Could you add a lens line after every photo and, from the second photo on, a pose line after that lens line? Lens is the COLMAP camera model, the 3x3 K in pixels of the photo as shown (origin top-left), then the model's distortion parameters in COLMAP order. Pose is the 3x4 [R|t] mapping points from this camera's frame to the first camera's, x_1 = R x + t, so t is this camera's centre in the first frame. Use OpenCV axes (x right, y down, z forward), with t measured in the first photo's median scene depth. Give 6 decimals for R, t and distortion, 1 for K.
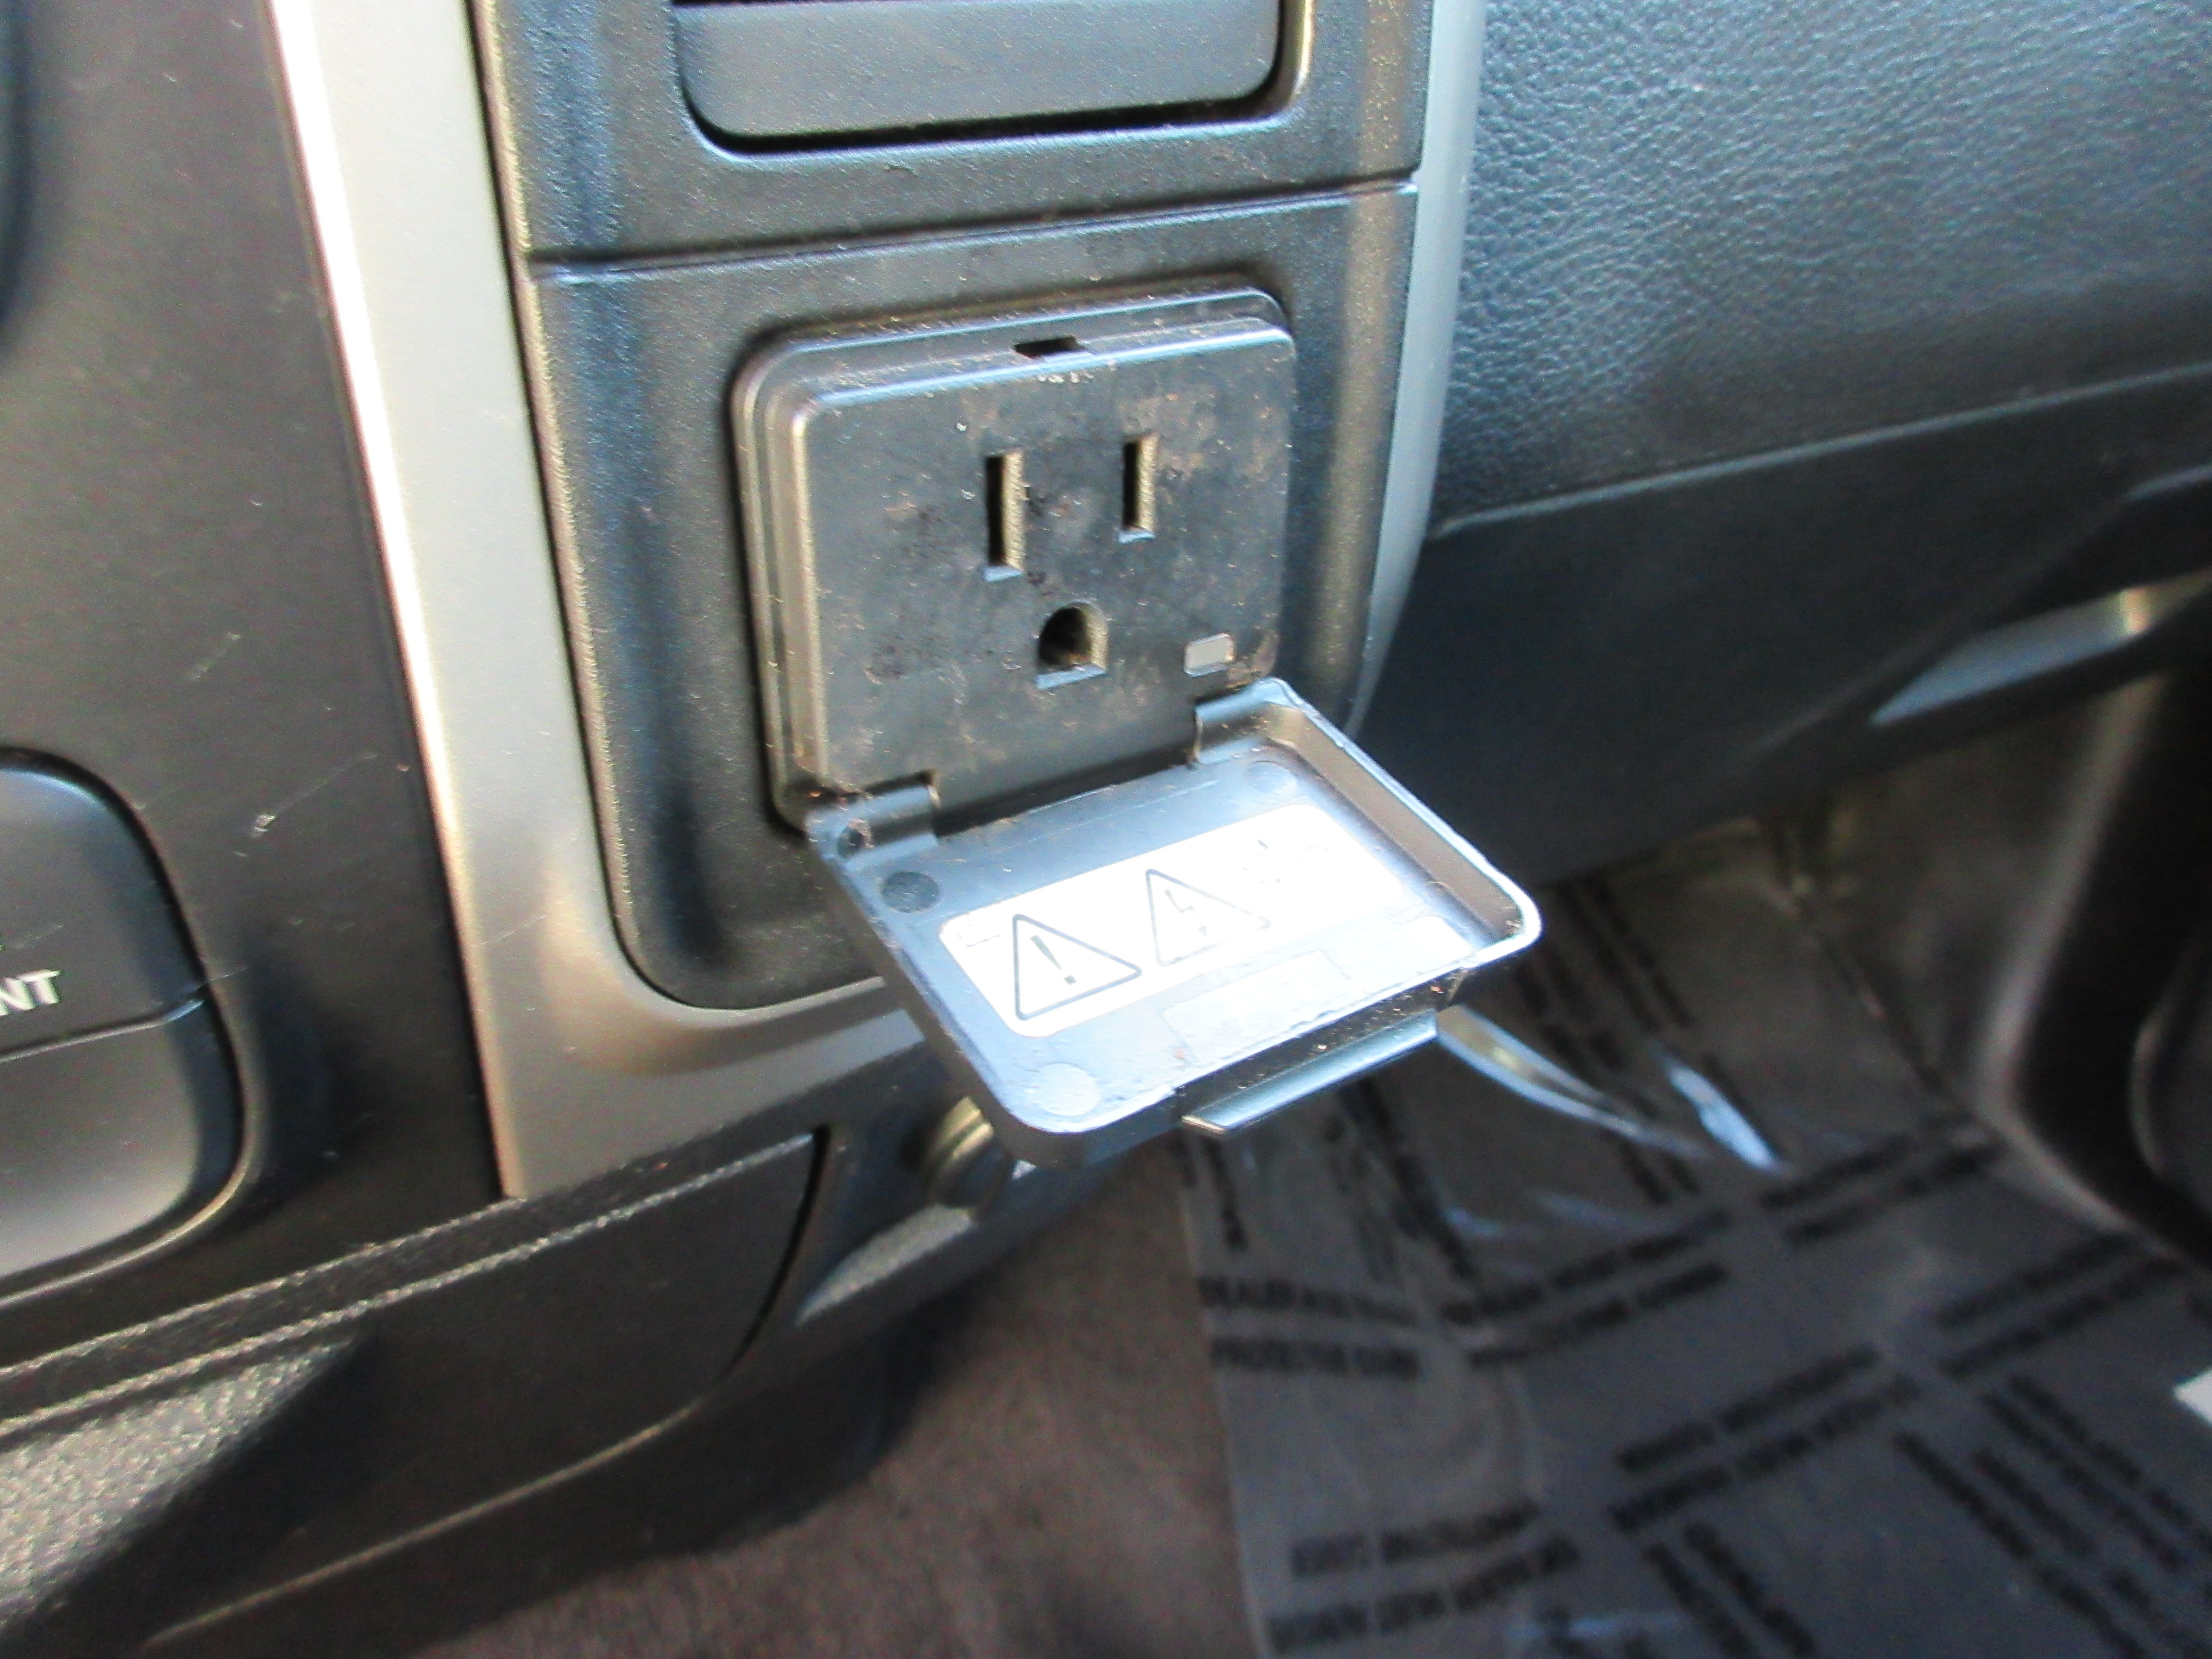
lens RADIAL K [[1621.9, 0, 1101.2], [0, 1621.9, 827.1], [0, 0, 1]] dist [0.007915, -0.006514]
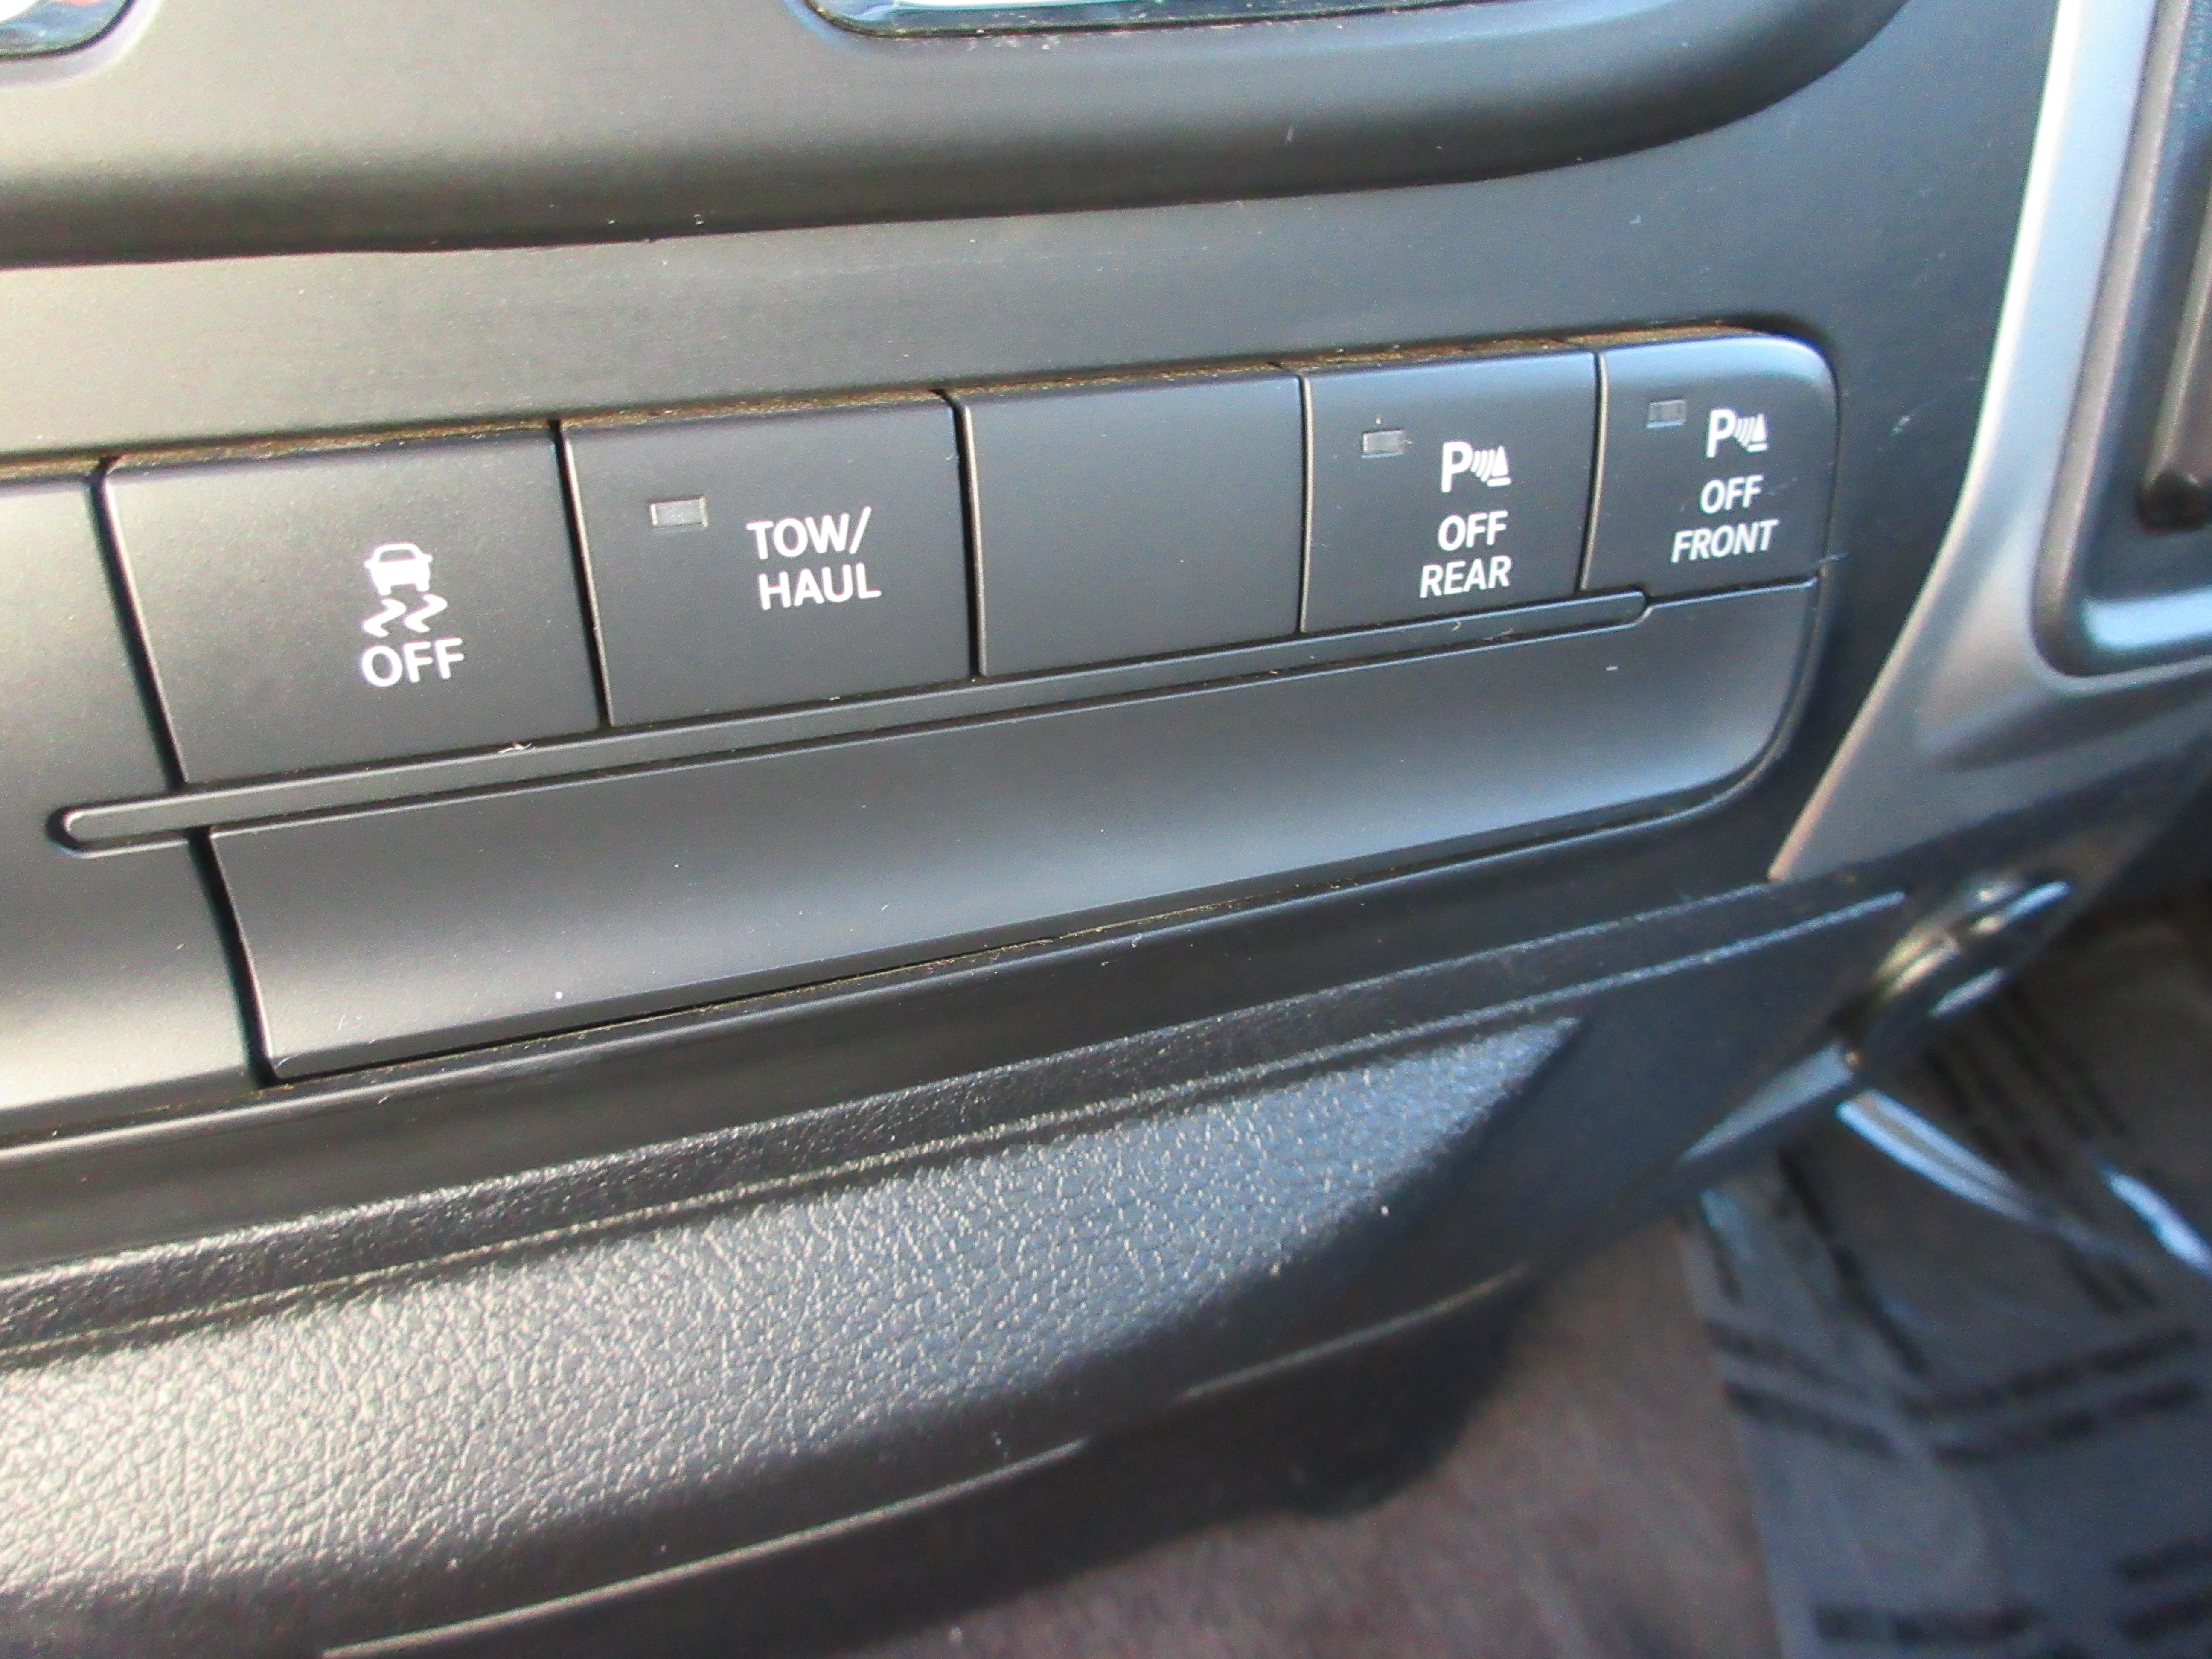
lens RADIAL K [[1621.9, 0, 1108.5], [0, 1621.9, 828.1], [0, 0, 1]] dist [0.007915, -0.006514]
pose [[0.991547, 0.015788, -0.128782, -0.164105], [-0.028018, 0.995205, -0.093716, 0.075726], [0.126684, 0.096532, 0.987235, -0.046759]]
